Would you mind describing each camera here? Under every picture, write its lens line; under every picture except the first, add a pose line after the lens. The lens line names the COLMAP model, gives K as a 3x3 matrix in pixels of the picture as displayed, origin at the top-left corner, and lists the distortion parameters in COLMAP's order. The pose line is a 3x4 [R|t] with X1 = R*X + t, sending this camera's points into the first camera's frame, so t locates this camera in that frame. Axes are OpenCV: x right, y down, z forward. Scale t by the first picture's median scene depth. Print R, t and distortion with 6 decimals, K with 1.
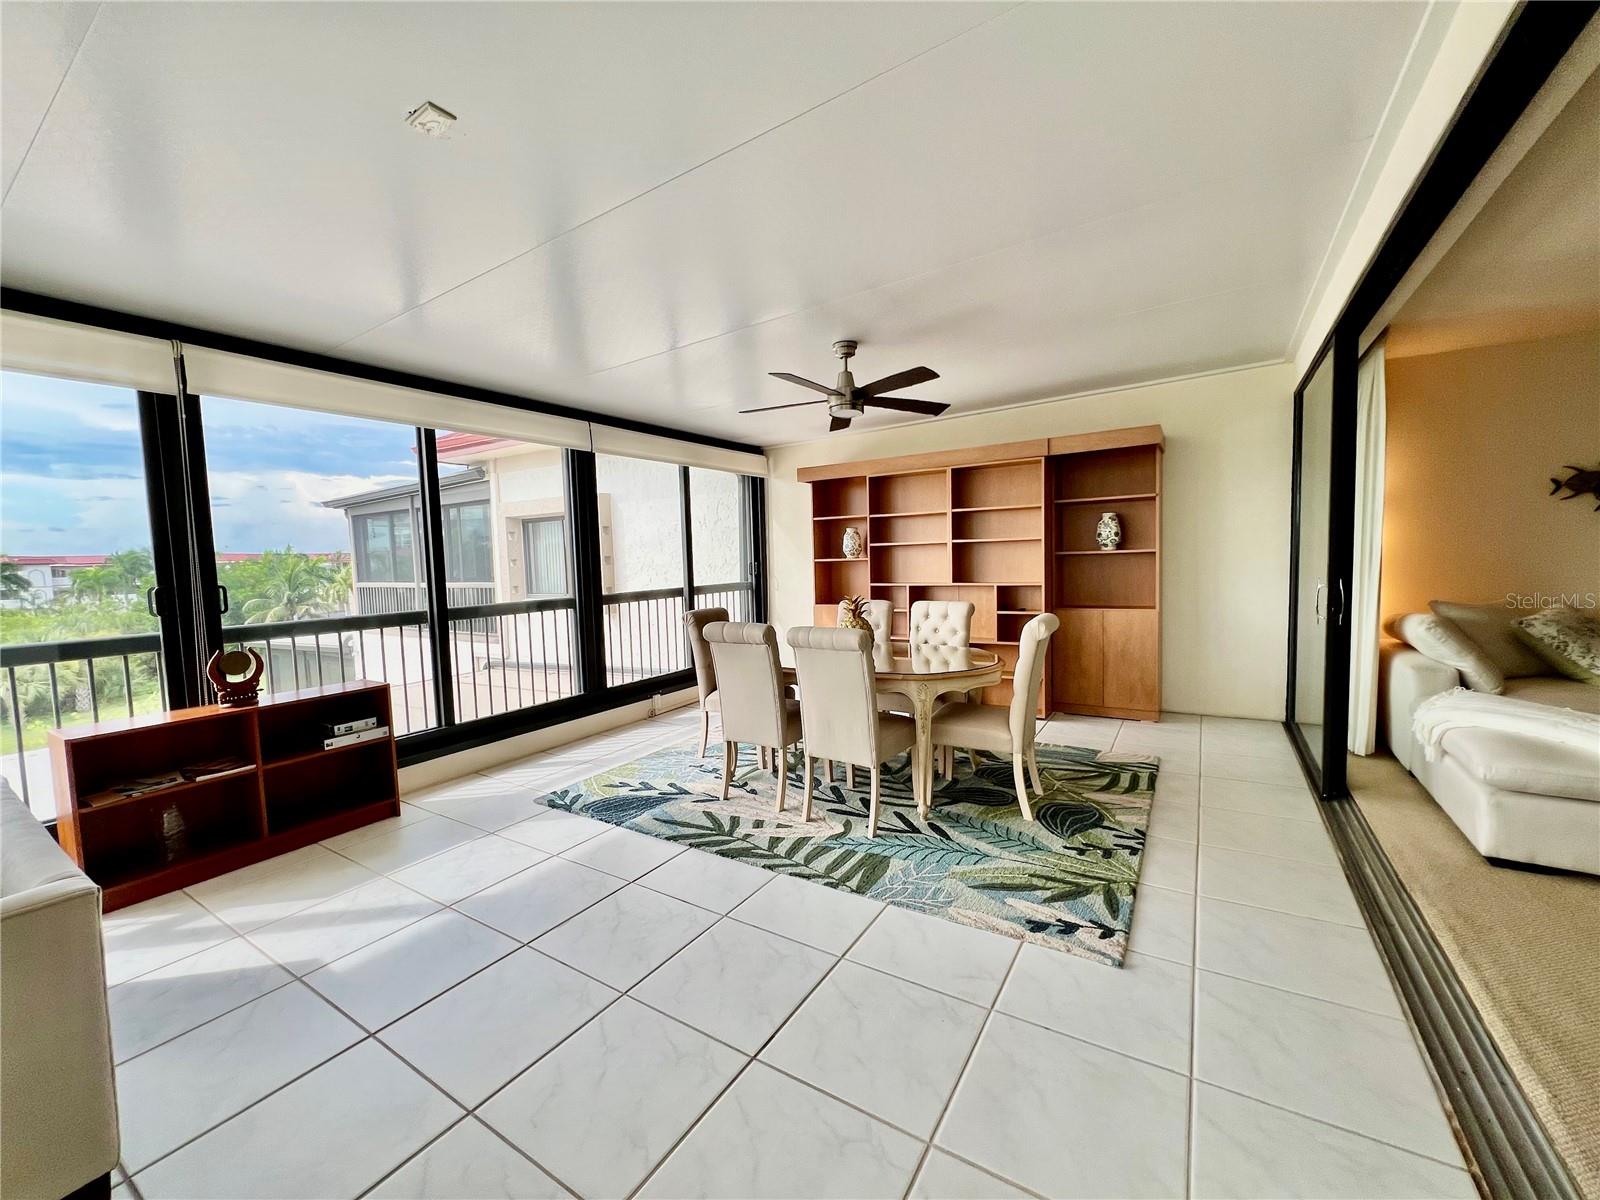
lens RADIAL K [[639.9, 0, 795.1], [0, 639.9, 602.7], [0, 0, 1]] dist [-0.001773, 0.000786]
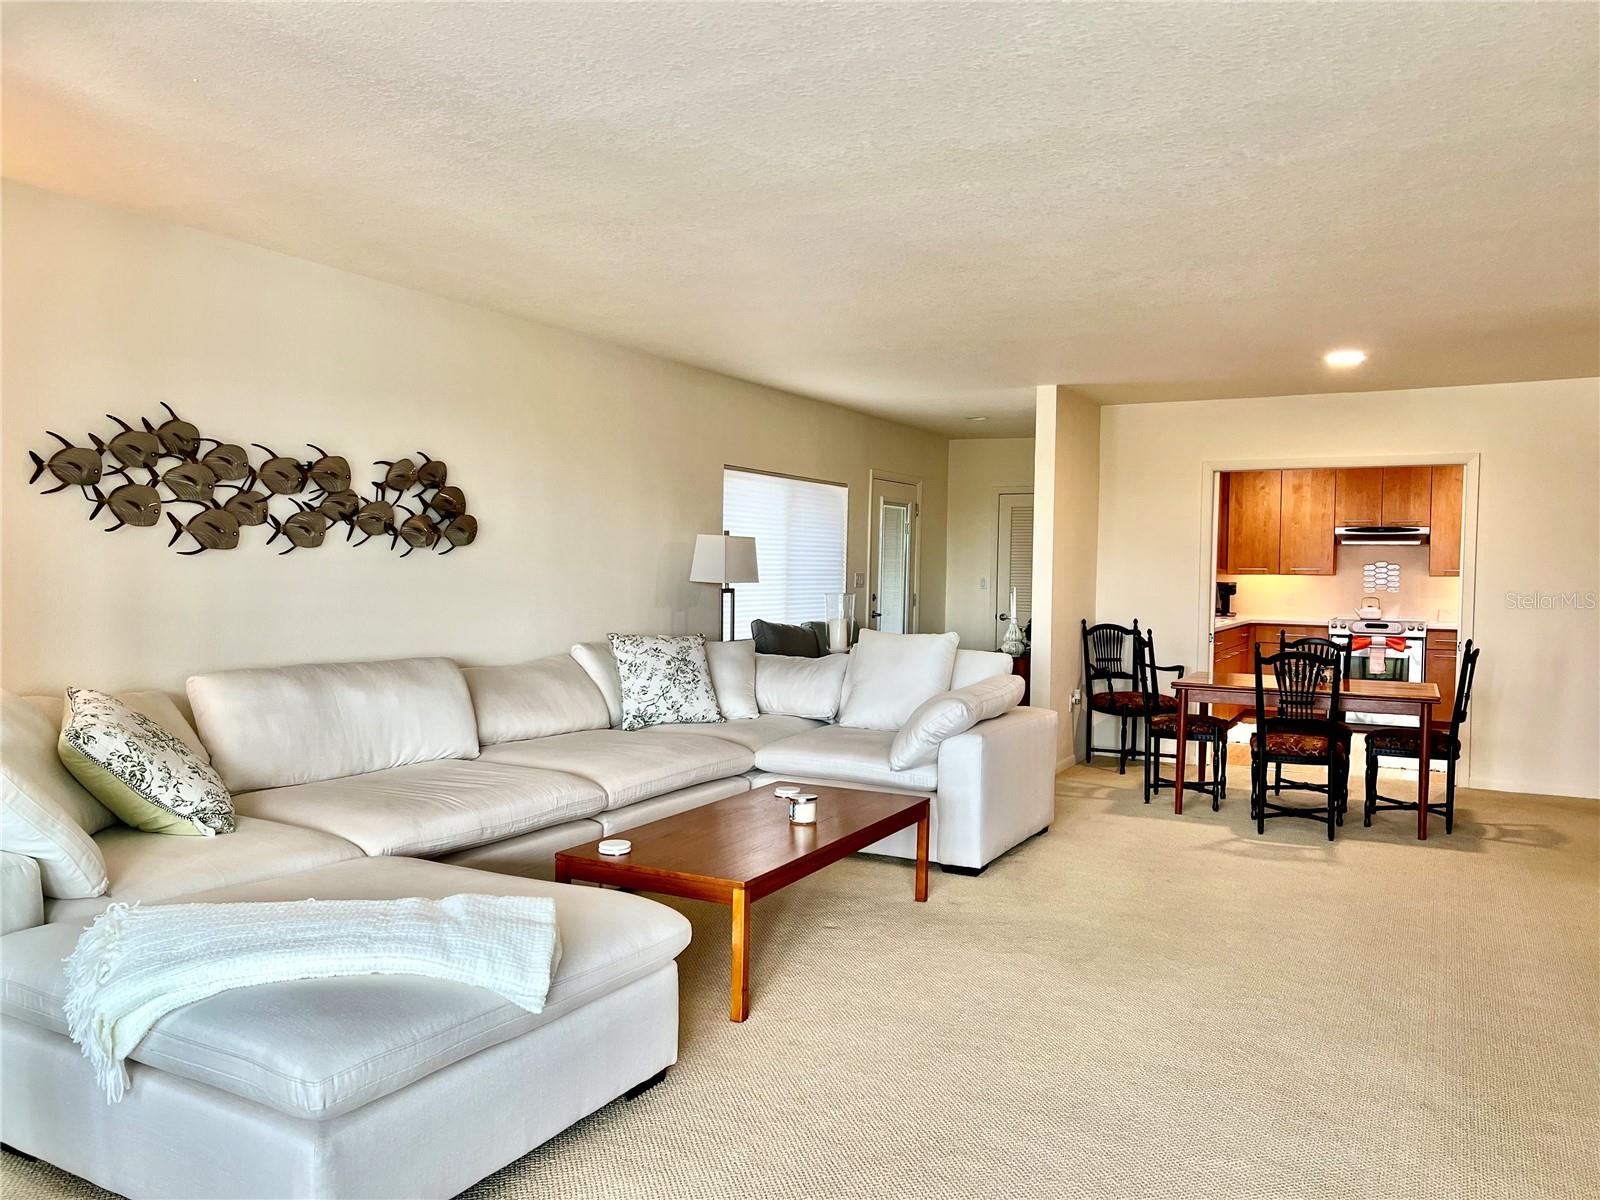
lens RADIAL K [[1205.3, 0, 812.4], [0, 1205.3, 614.0], [0, 0, 1]] dist [0.053562, -0.072120]
pose [[-0.083497, -0.012368, 0.996431, 0.152874], [0.056035, 0.998283, 0.017087, -0.048860], [-0.994931, 0.057262, -0.082661, 0.523425]]
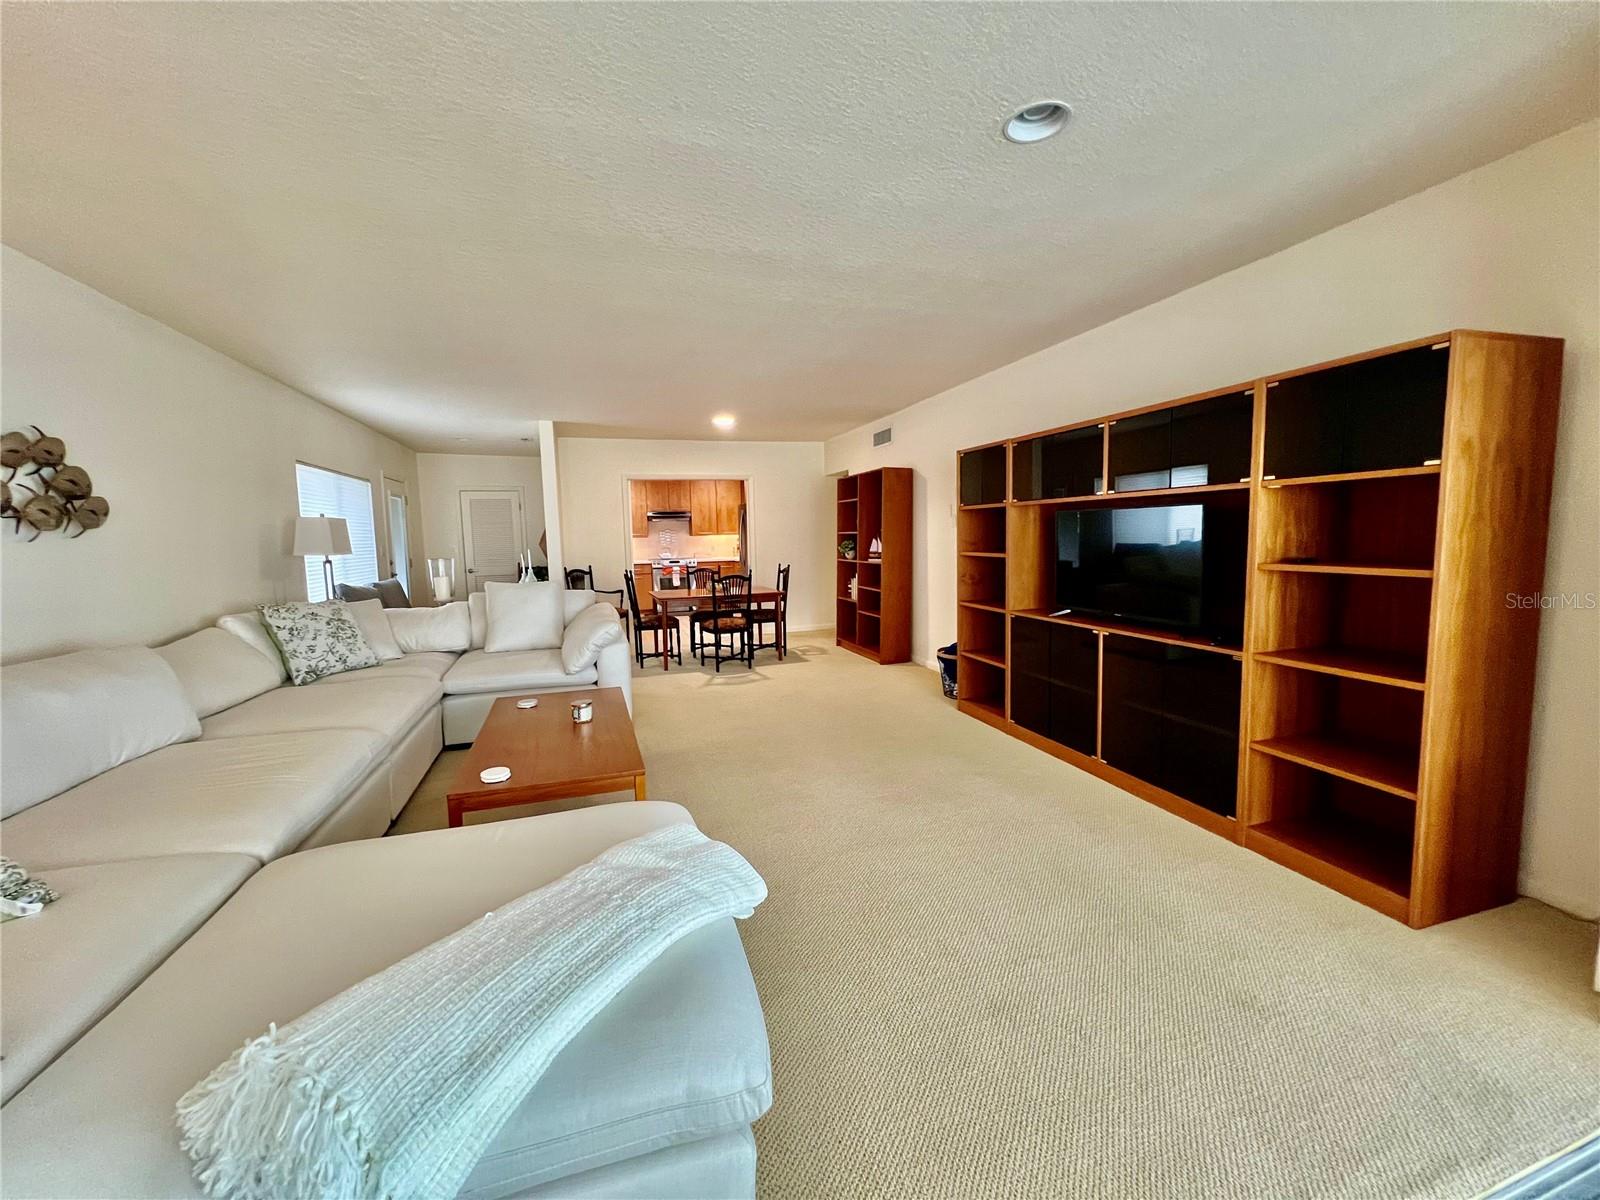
lens RADIAL K [[639.9, 0, 794.6], [0, 639.9, 600.8], [0, 0, 1]] dist [-0.001773, 0.000786]
pose [[-0.770742, -0.021041, 0.636800, 0.592469], [0.086750, 0.986682, 0.137599, -0.082529], [-0.631214, 0.161295, -0.758652, 0.928297]]
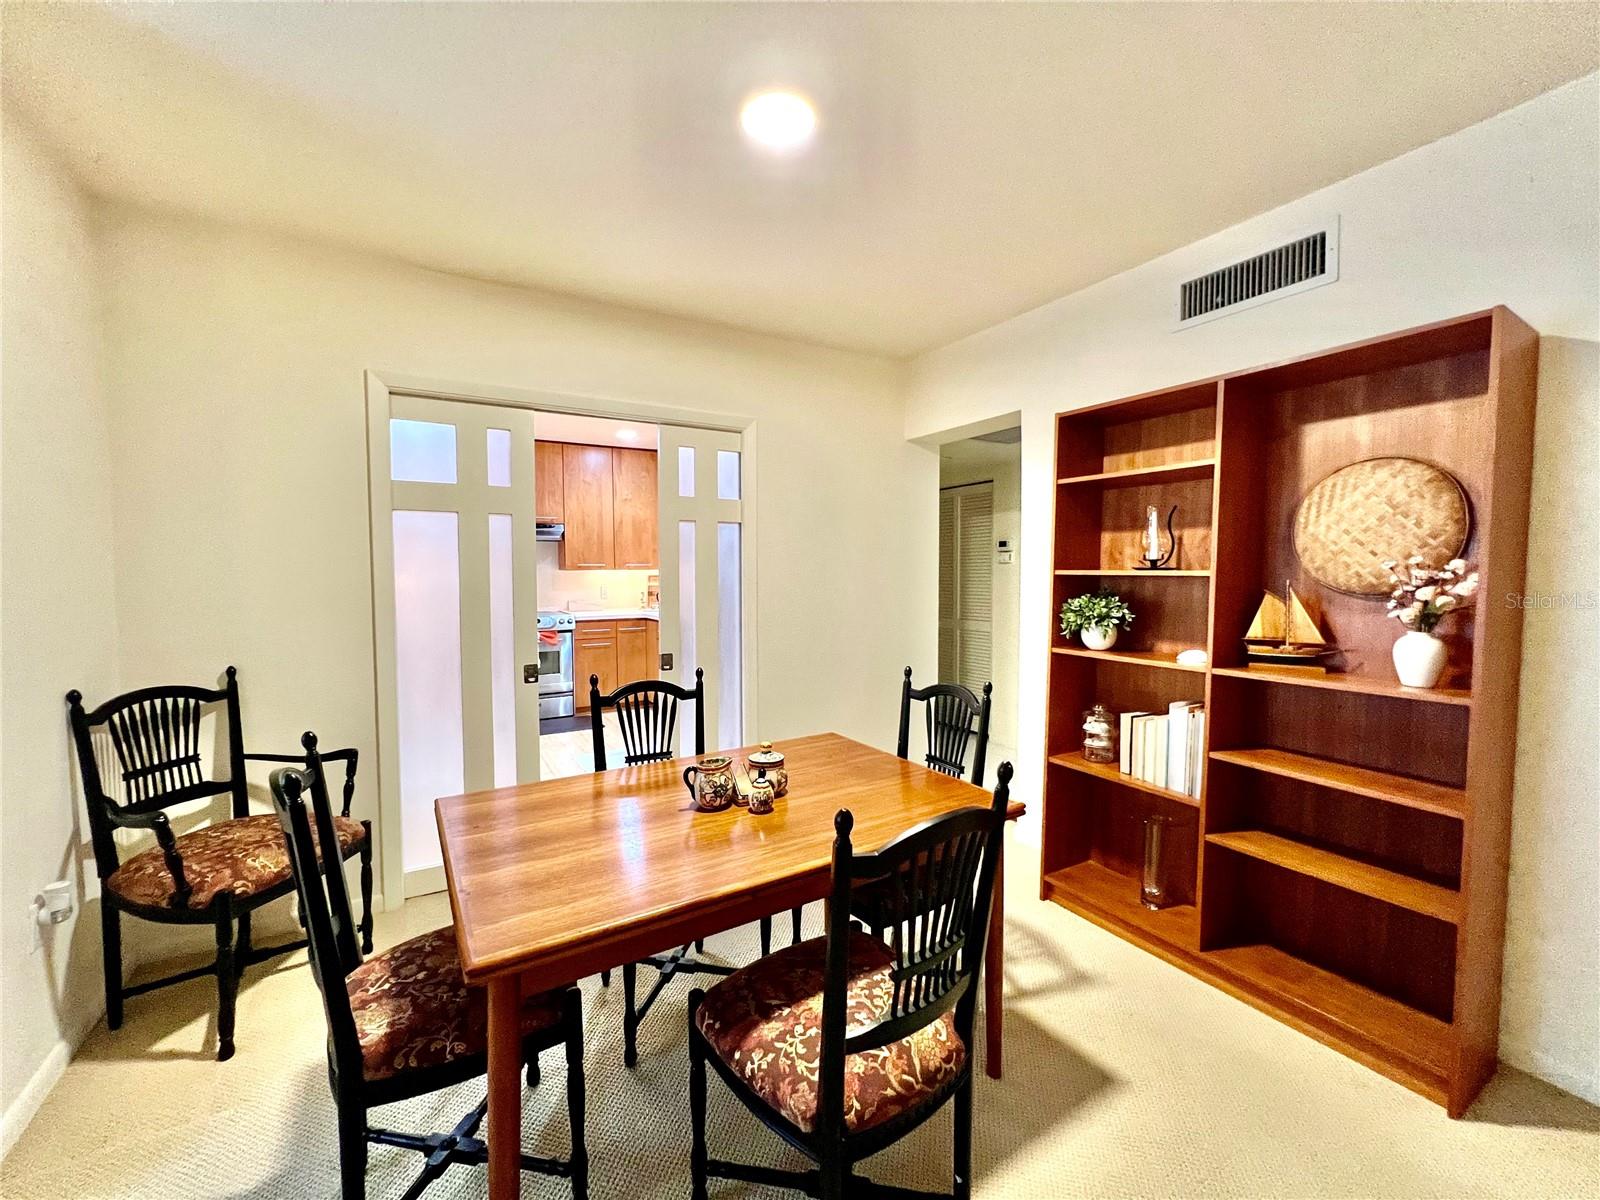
lens RADIAL K [[639.9, 0, 798.7], [0, 639.9, 598.2], [0, 0, 1]] dist [-0.001773, 0.000786]
pose [[-0.894956, 0.009440, 0.446055, 1.774855], [0.057468, 0.993887, 0.094267, -0.056550], [-0.442438, 0.109999, -0.890027, -0.030285]]
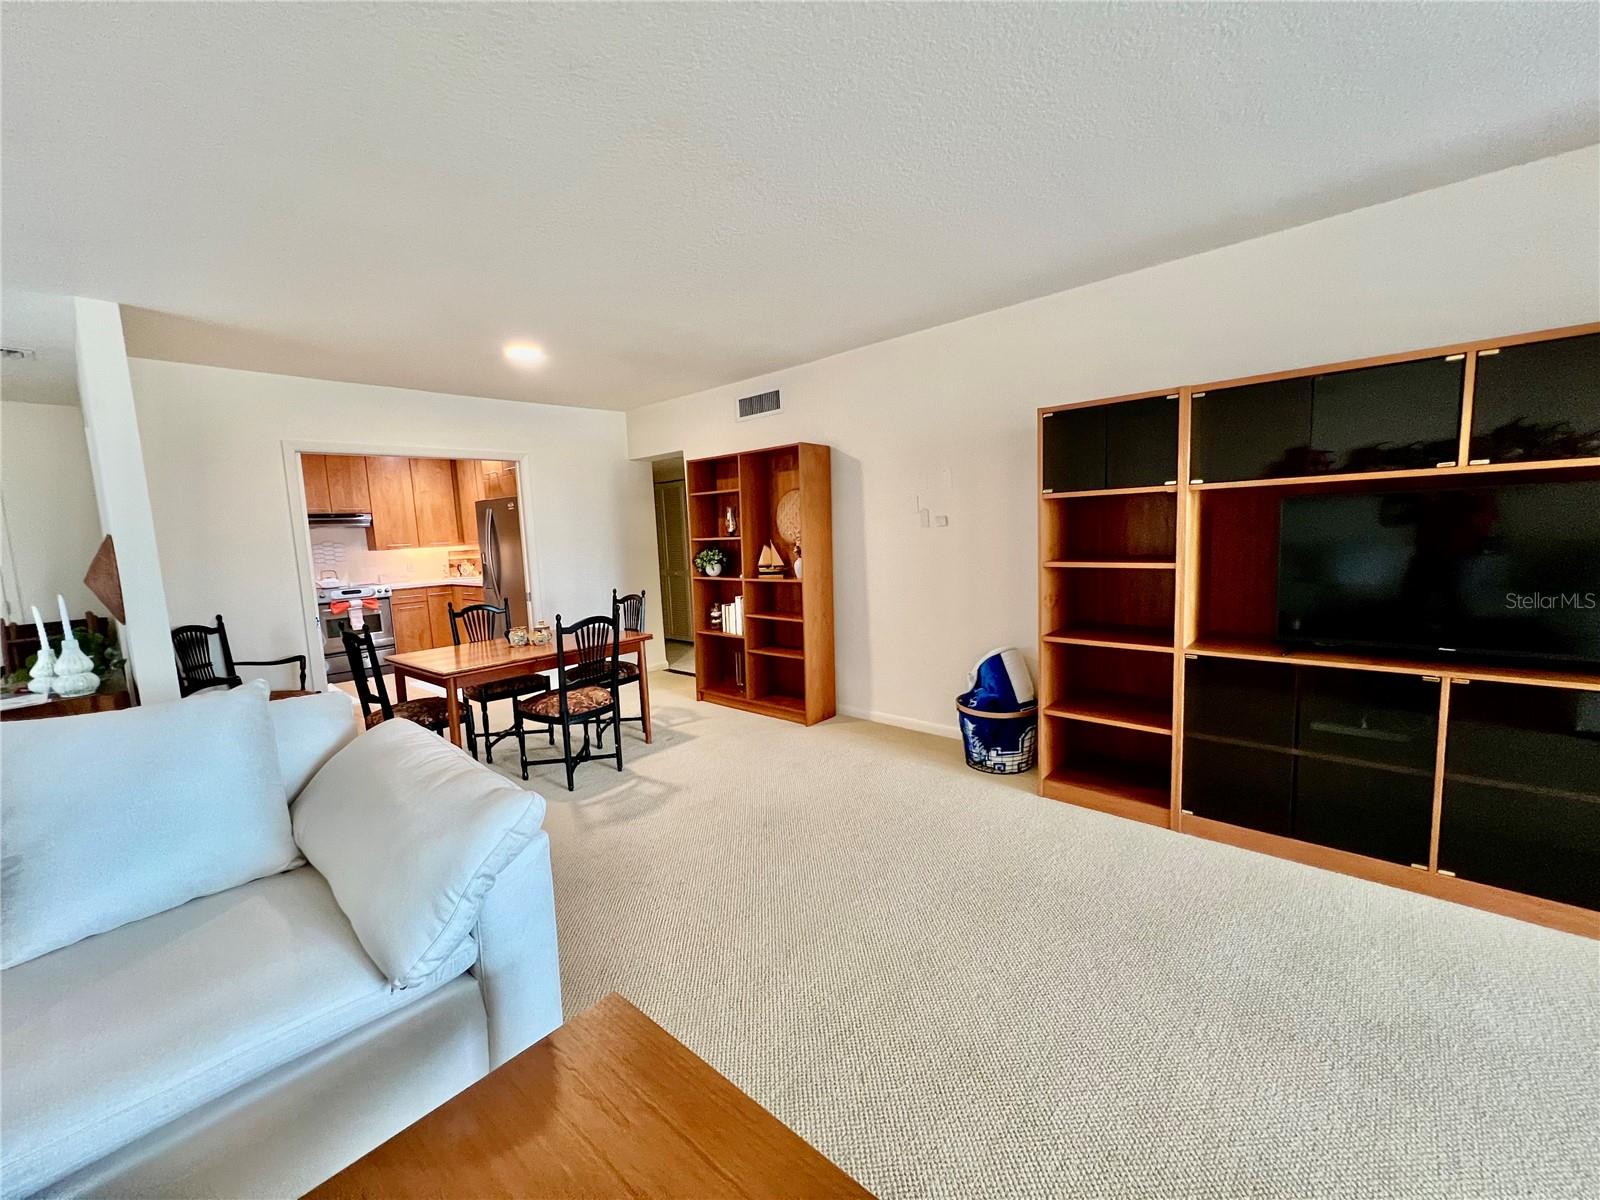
lens RADIAL K [[639.9, 0, 795.5], [0, 639.9, 600.8], [0, 0, 1]] dist [-0.001773, 0.000786]
pose [[-0.984320, 0.052113, 0.168518, 1.361750], [0.082026, 0.981011, 0.175751, -0.101258], [-0.156159, 0.186818, -0.969904, 0.607946]]
